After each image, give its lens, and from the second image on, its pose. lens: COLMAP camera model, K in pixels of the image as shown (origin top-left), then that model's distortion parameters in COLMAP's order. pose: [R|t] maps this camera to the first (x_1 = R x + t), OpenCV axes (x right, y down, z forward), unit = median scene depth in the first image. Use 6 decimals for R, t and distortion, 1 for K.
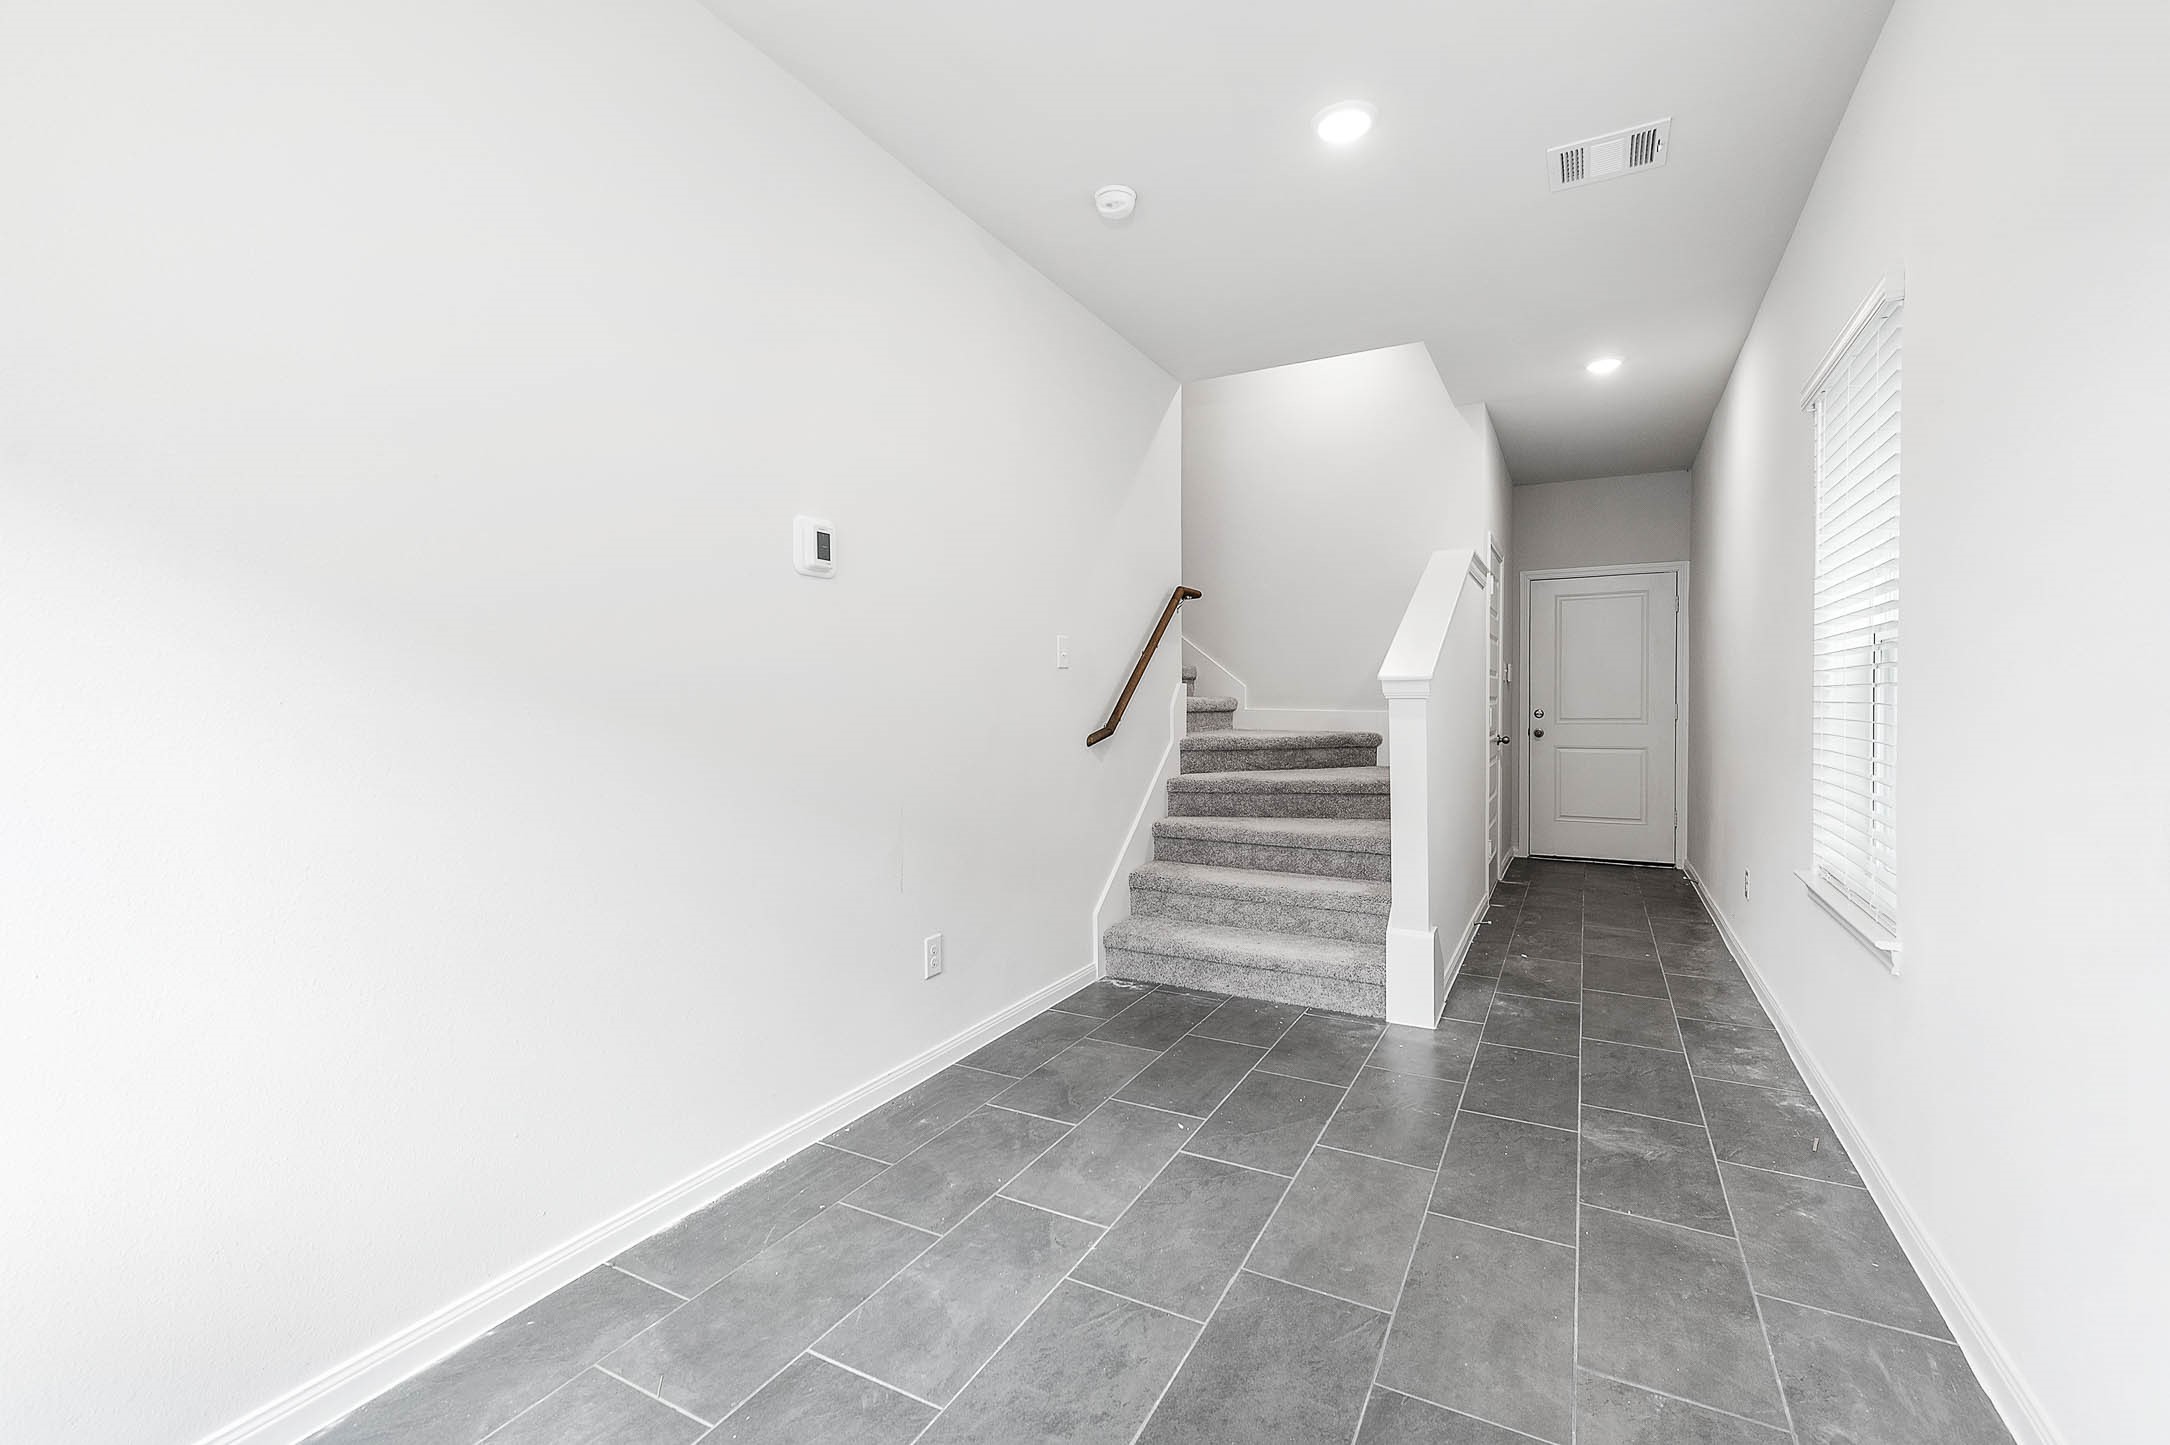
lens RADIAL K [[931.4, 0, 1088.1], [0, 931.4, 704.4], [0, 0, 1]] dist [-0.000243, 0.000257]
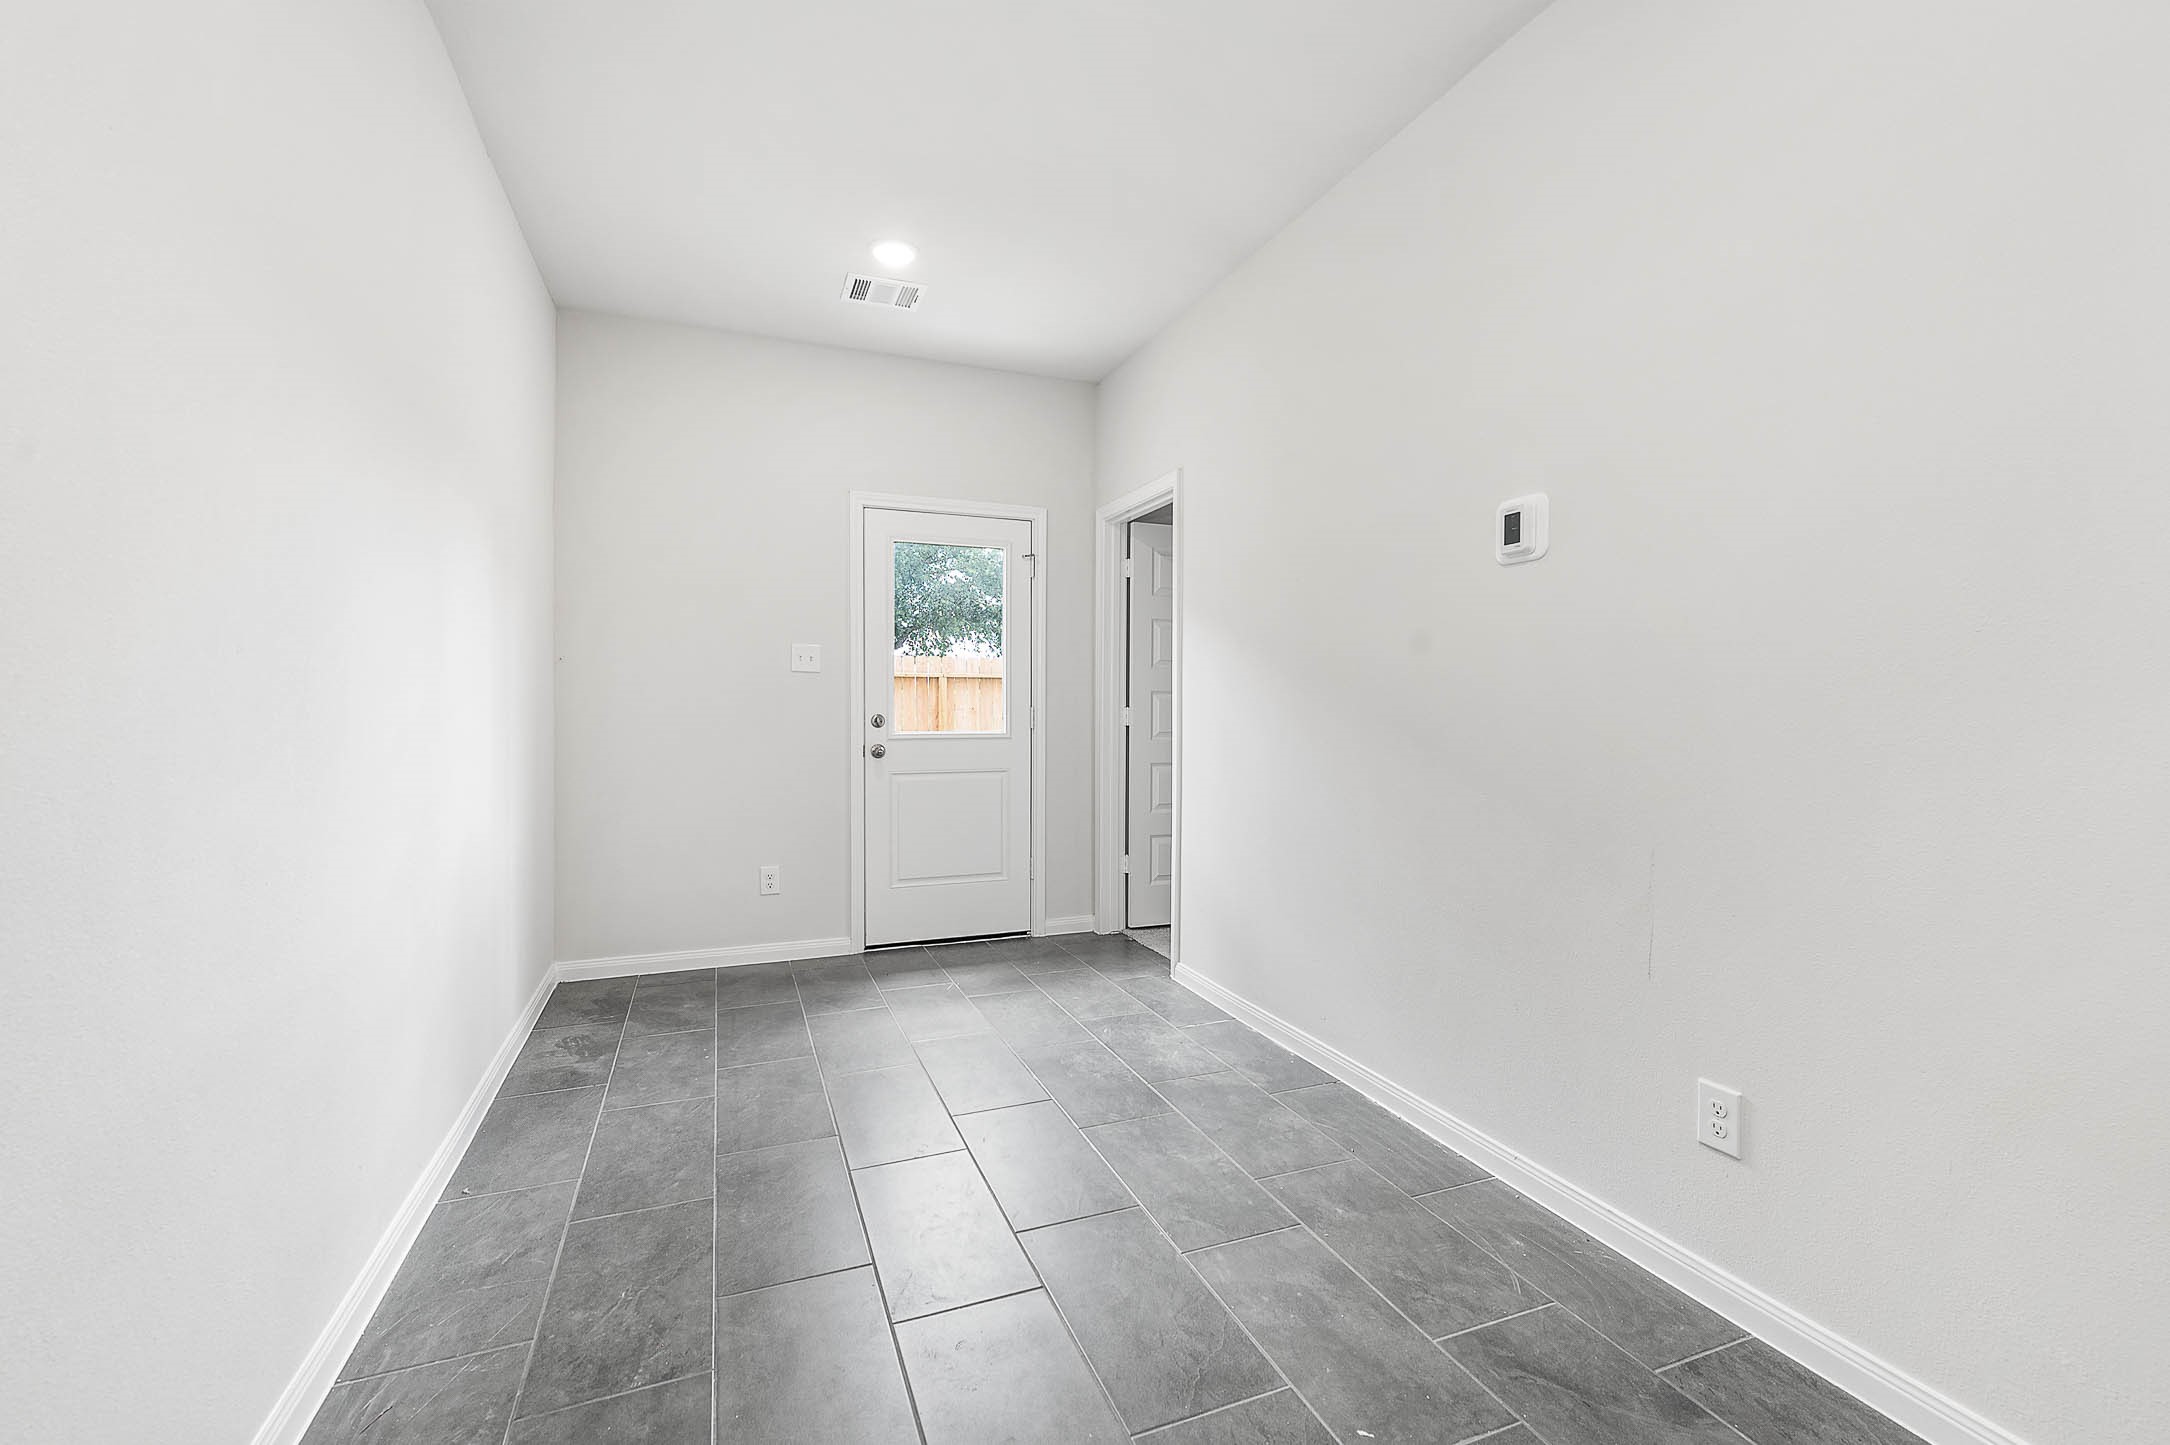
lens RADIAL K [[931.4, 0, 1088.1], [0, 931.4, 704.4], [0, 0, 1]] dist [-0.000243, 0.000257]
pose [[-0.641427, 0.004551, -0.767171, 0.727546], [-0.007498, 0.999897, 0.012201, -0.008538], [0.767147, 0.013579, -0.641327, 1.373243]]
